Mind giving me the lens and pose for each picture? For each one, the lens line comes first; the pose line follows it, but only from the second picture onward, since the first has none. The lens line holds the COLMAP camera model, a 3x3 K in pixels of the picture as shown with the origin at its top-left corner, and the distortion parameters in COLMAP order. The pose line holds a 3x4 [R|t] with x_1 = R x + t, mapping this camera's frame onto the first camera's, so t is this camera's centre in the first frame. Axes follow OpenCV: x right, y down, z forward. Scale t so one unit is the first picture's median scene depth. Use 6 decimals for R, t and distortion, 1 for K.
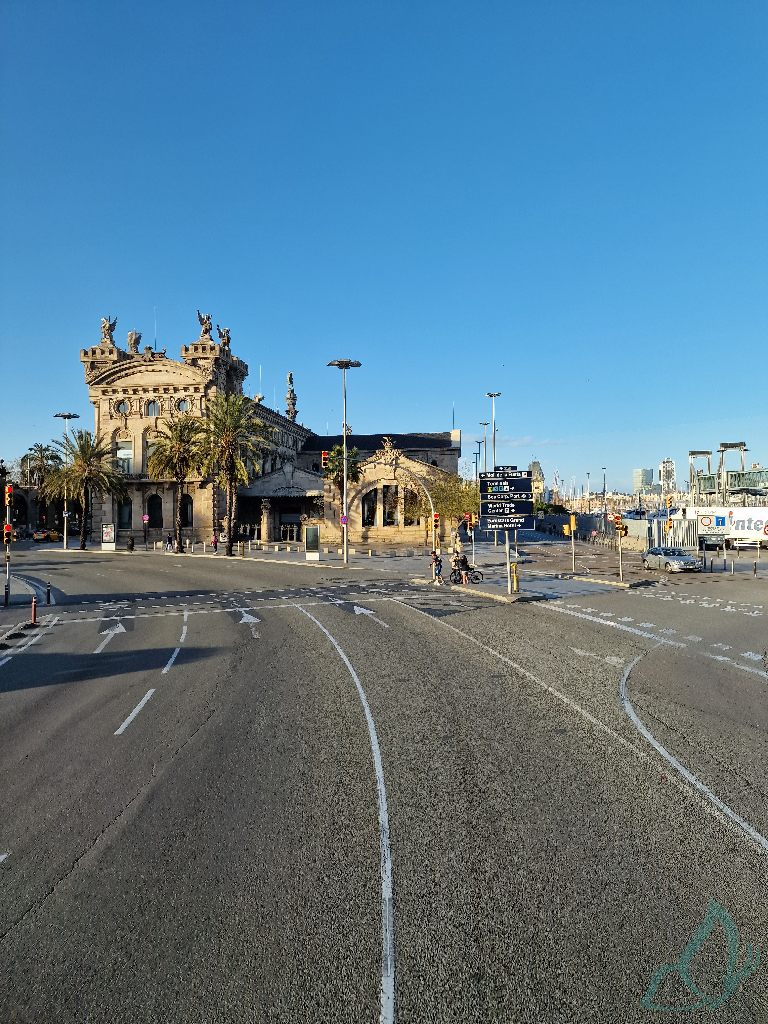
lens RADIAL K [[681.6, 0, 384.0], [0, 681.6, 512.0], [0, 0, 1]] dist [0.087713, -0.001173]
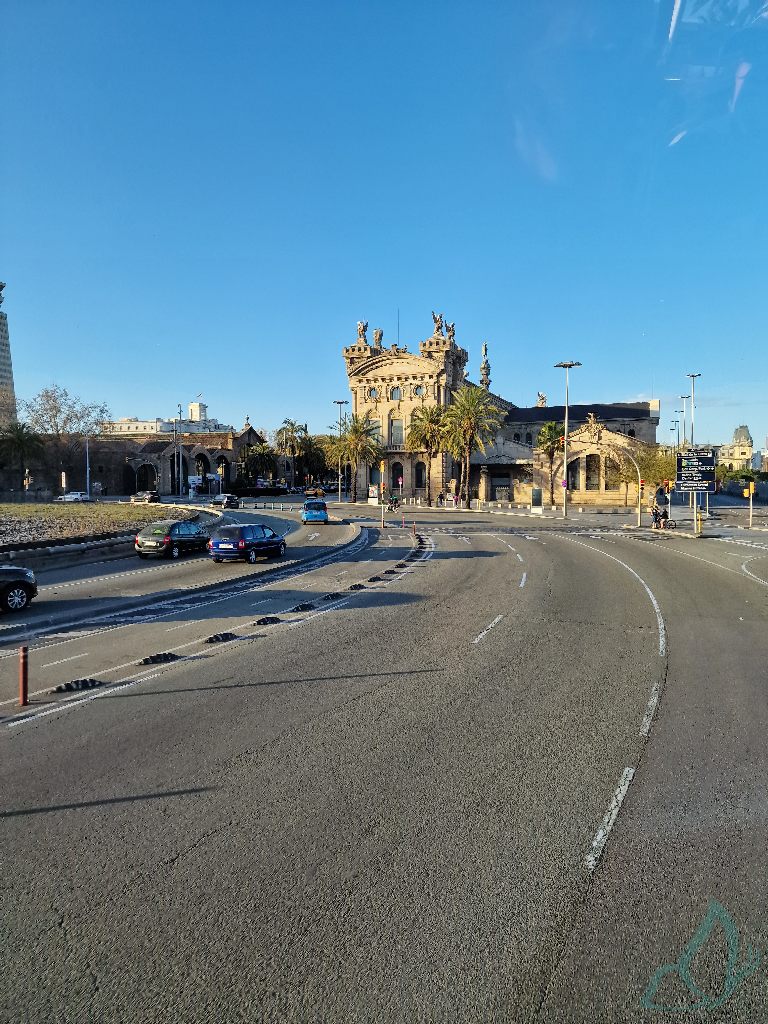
lens RADIAL K [[681.6, 0, 384.0], [0, 681.6, 512.0], [0, 0, 1]] dist [0.087713, -0.001173]
pose [[0.966057, 0.026211, -0.256996, -0.030359], [-0.012772, 0.998469, 0.053821, -0.000527], [0.258013, -0.048712, 0.964913, -0.224090]]
